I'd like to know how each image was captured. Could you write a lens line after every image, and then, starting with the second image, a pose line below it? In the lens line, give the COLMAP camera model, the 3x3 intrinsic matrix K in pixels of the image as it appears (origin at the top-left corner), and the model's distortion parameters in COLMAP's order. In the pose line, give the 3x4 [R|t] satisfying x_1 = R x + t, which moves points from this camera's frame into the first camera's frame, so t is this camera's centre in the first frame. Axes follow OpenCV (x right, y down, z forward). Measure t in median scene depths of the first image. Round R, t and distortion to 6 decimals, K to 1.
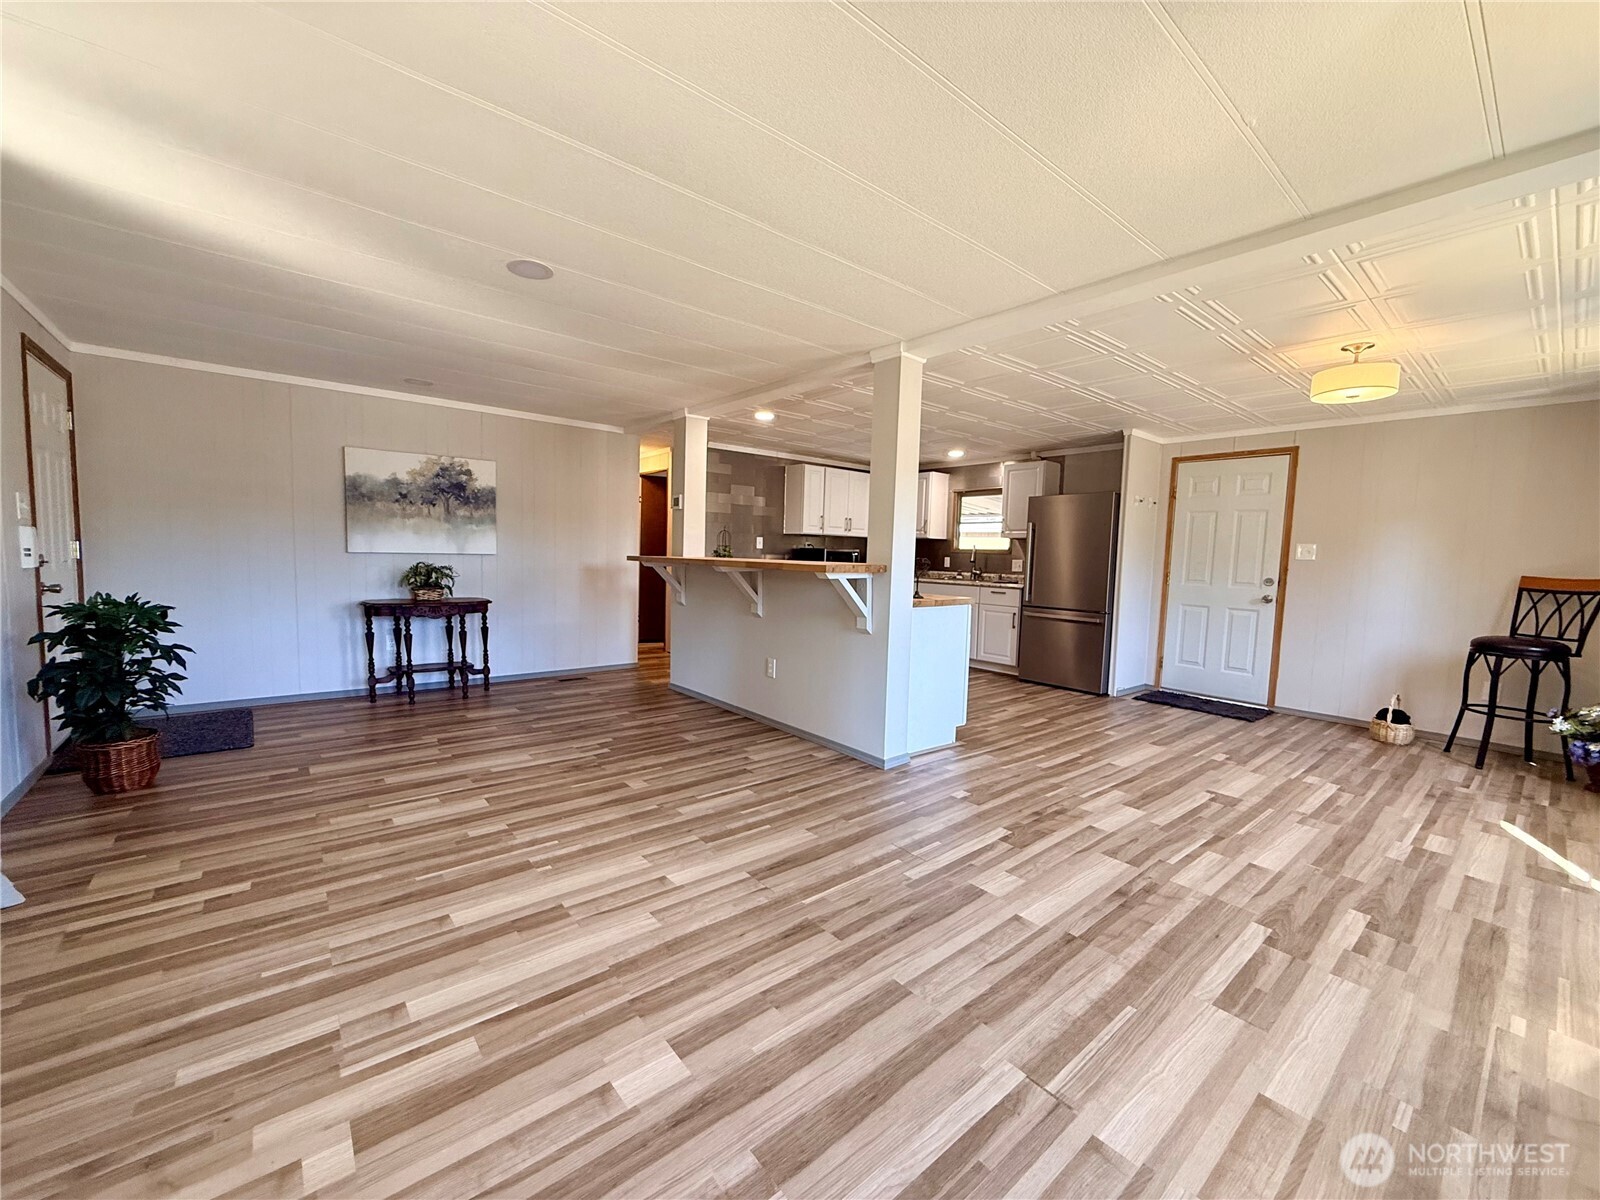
lens RADIAL K [[637.1, 0, 800.0], [0, 637.1, 600.0], [0, 0, 1]] dist [-0.000414, -0.000055]
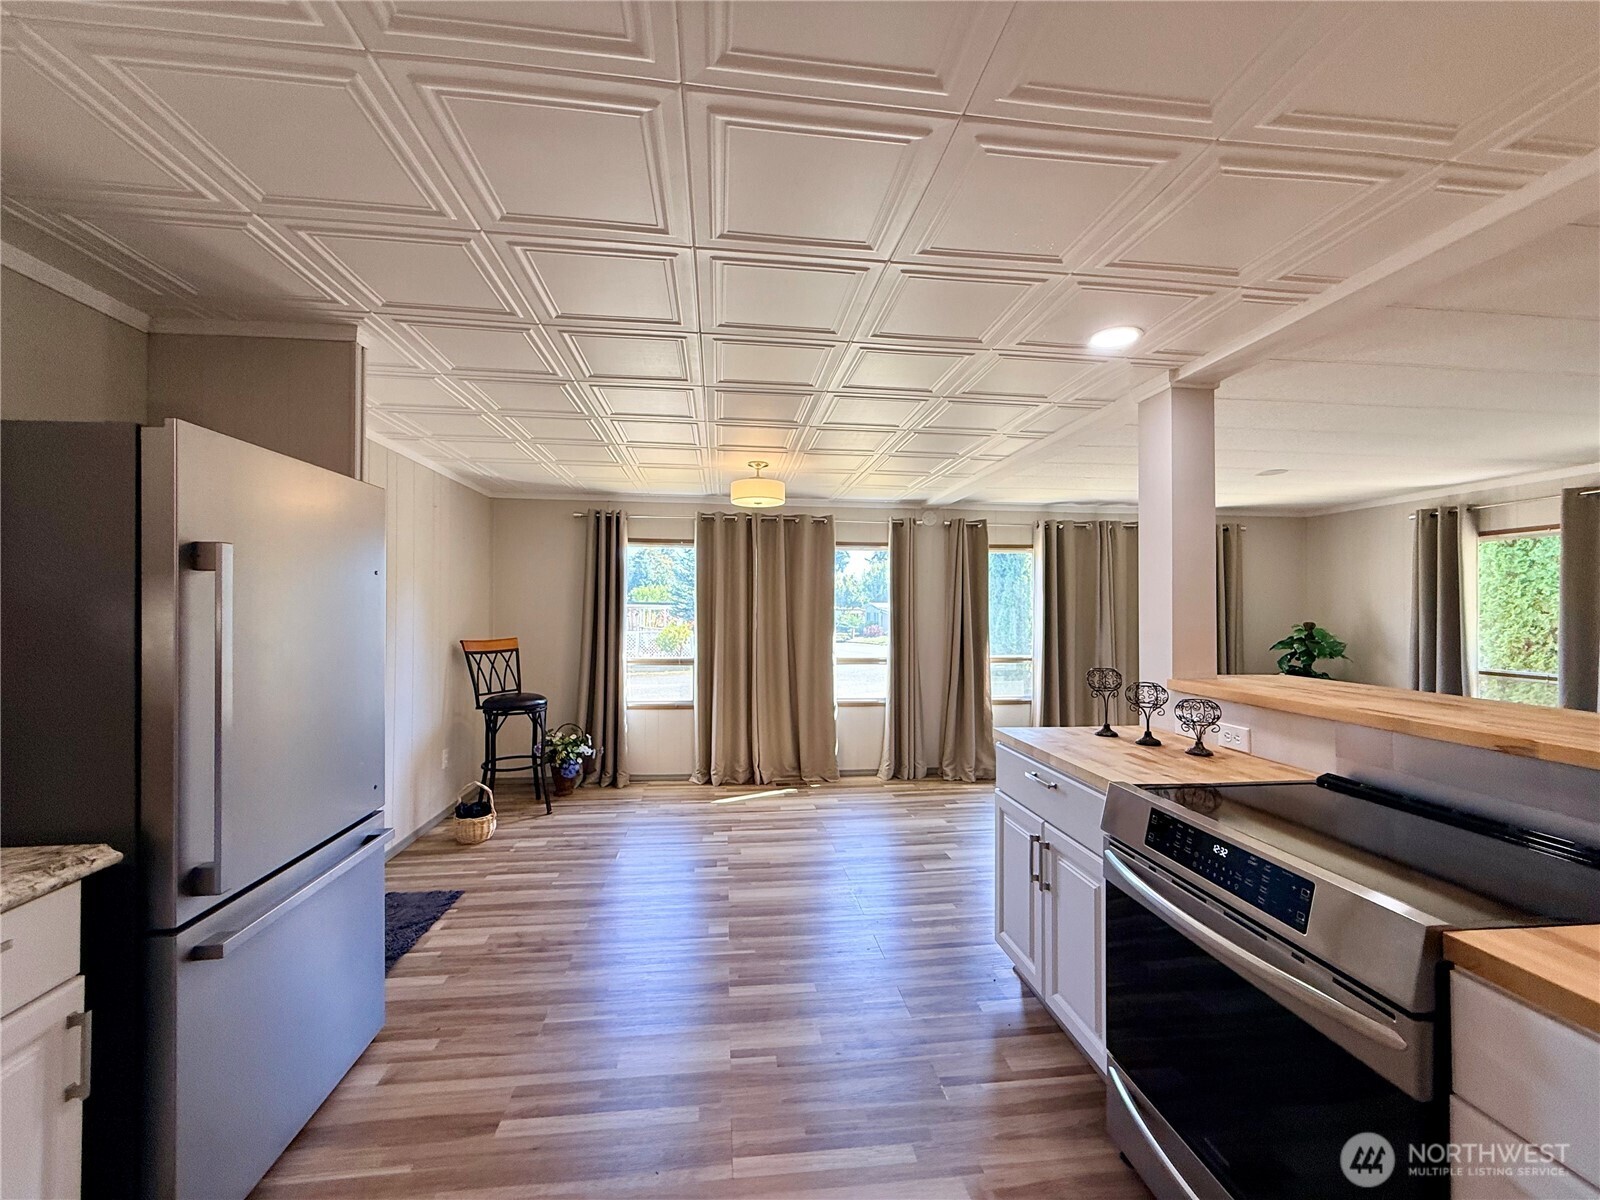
lens RADIAL K [[639.3, 0, 794.0], [0, 639.3, 600.1], [0, 0, 1]] dist [-0.000375, -0.000068]
pose [[-0.838319, -0.025831, 0.544567, 0.076544], [0.011558, 0.997810, 0.065122, -0.128454], [-0.545057, 0.060887, -0.836185, 1.221181]]
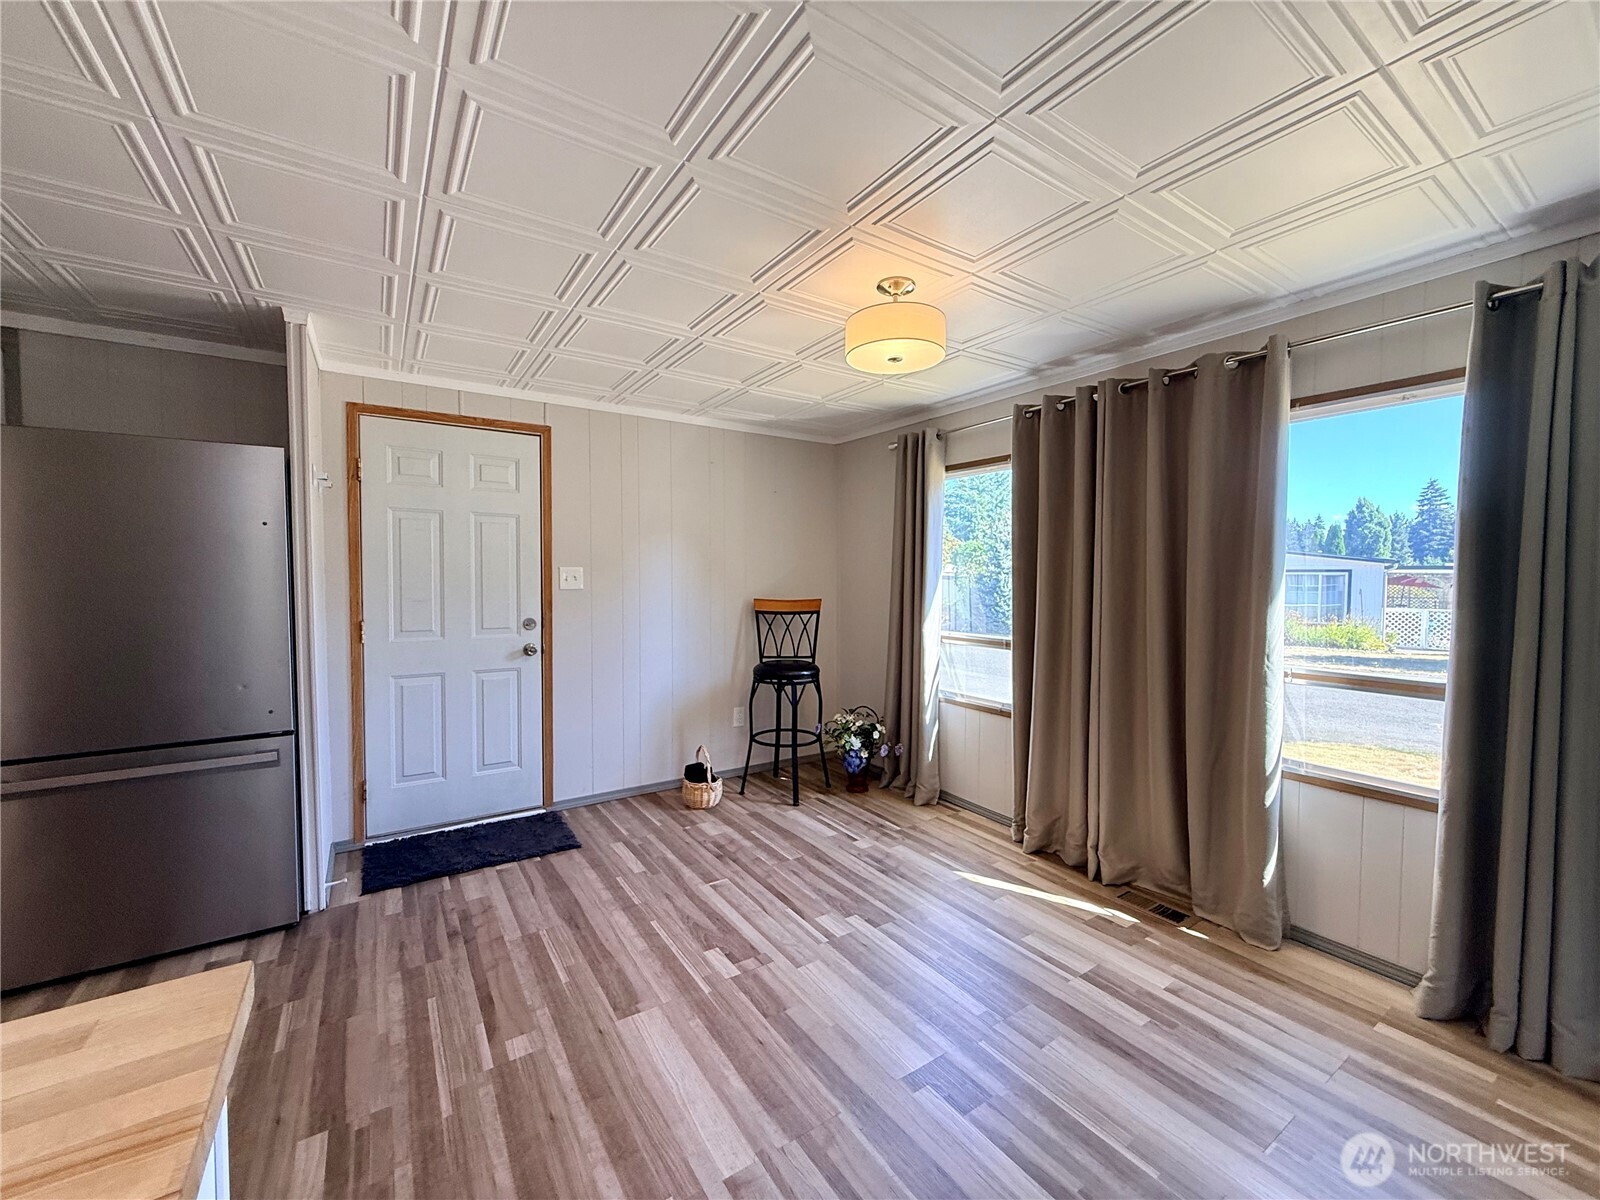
lens RADIAL K [[639.3, 0, 794.0], [0, 639.3, 600.1], [0, 0, 1]] dist [-0.000375, -0.000068]
pose [[0.107678, -0.069800, 0.991733, 0.101431], [0.074823, 0.995272, 0.061925, -0.072366], [-0.991366, 0.067537, 0.112392, 0.635564]]
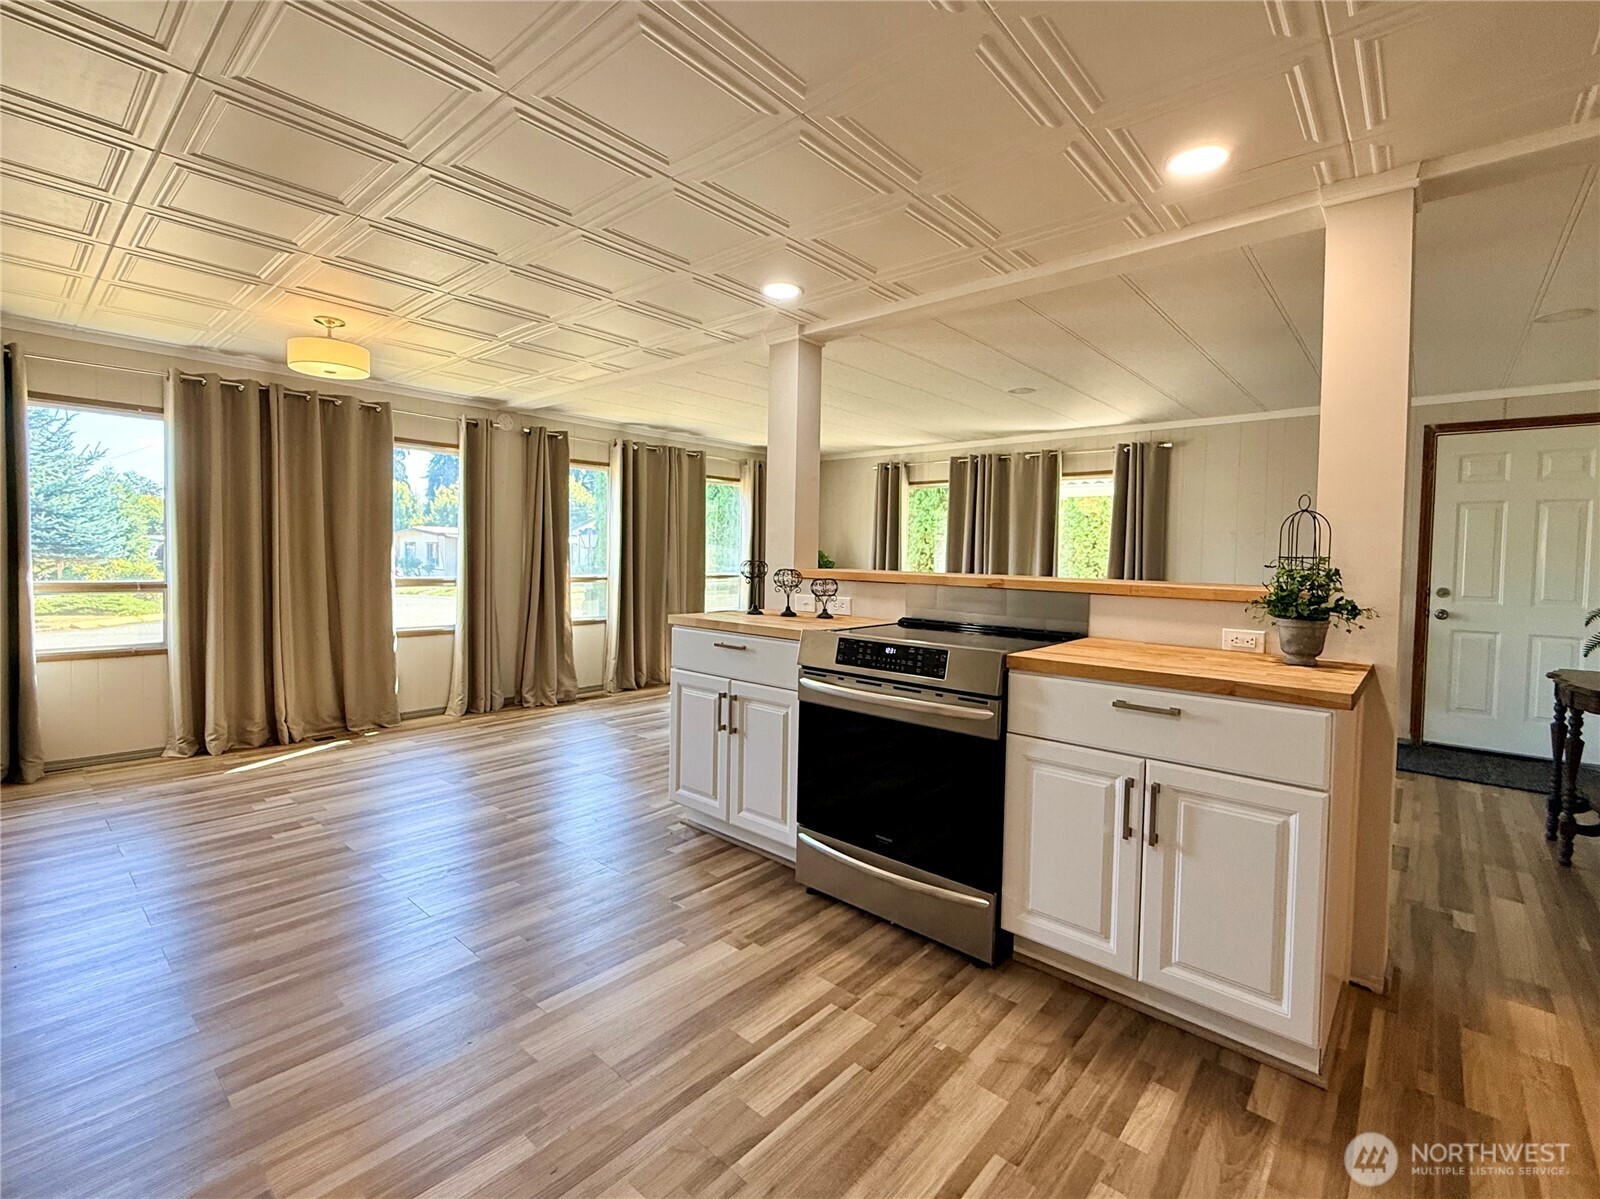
lens RADIAL K [[724.8, 0, 800.9], [0, 724.8, 577.8], [0, 0, 1]] dist [-0.000958, -0.000218]
pose [[-0.985824, -0.043199, -0.162123, 0.197940], [-0.060216, 0.993005, 0.101564, -0.099414], [0.156602, 0.109887, -0.981530, 1.350846]]
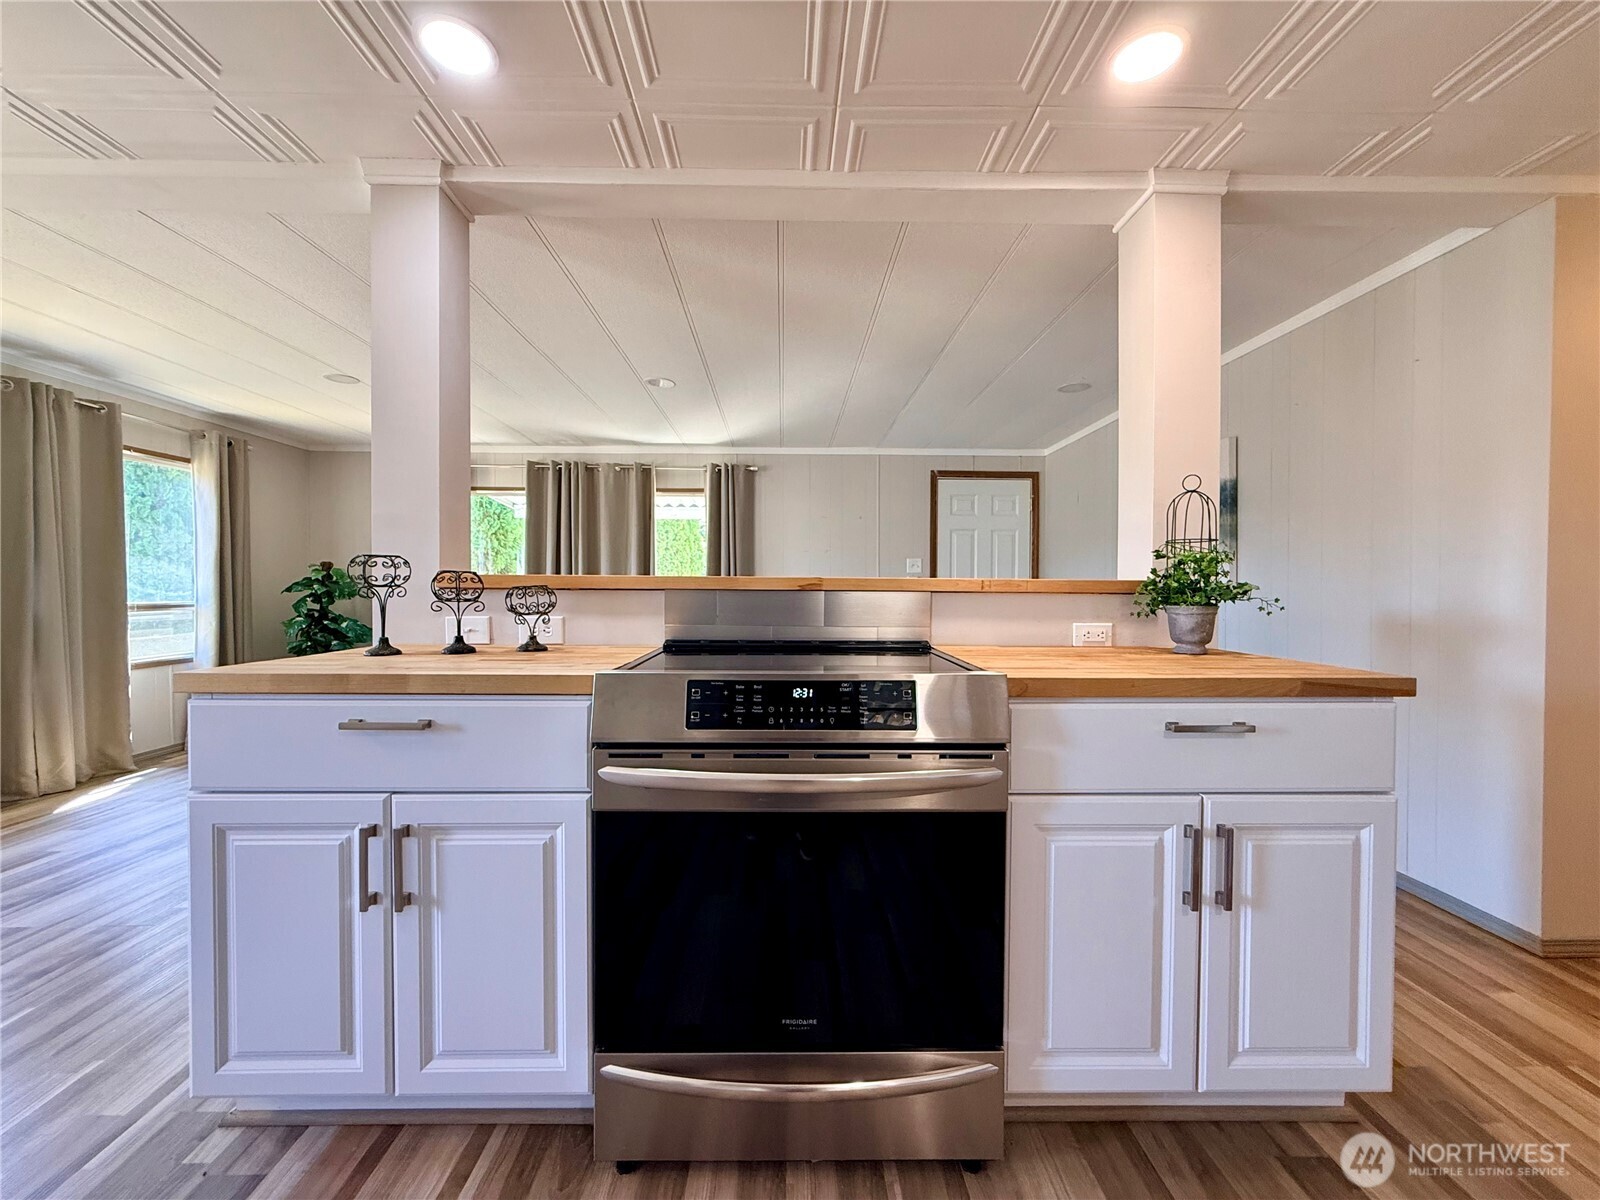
lens RADIAL K [[637.1, 0, 800.0], [0, 637.1, 600.0], [0, 0, 1]] dist [-0.000414, -0.000055]
pose [[-0.621160, -0.018128, -0.783474, 0.246805], [-0.079847, 0.995994, 0.040259, -0.055041], [0.779606, 0.087565, -0.620119, 1.065427]]
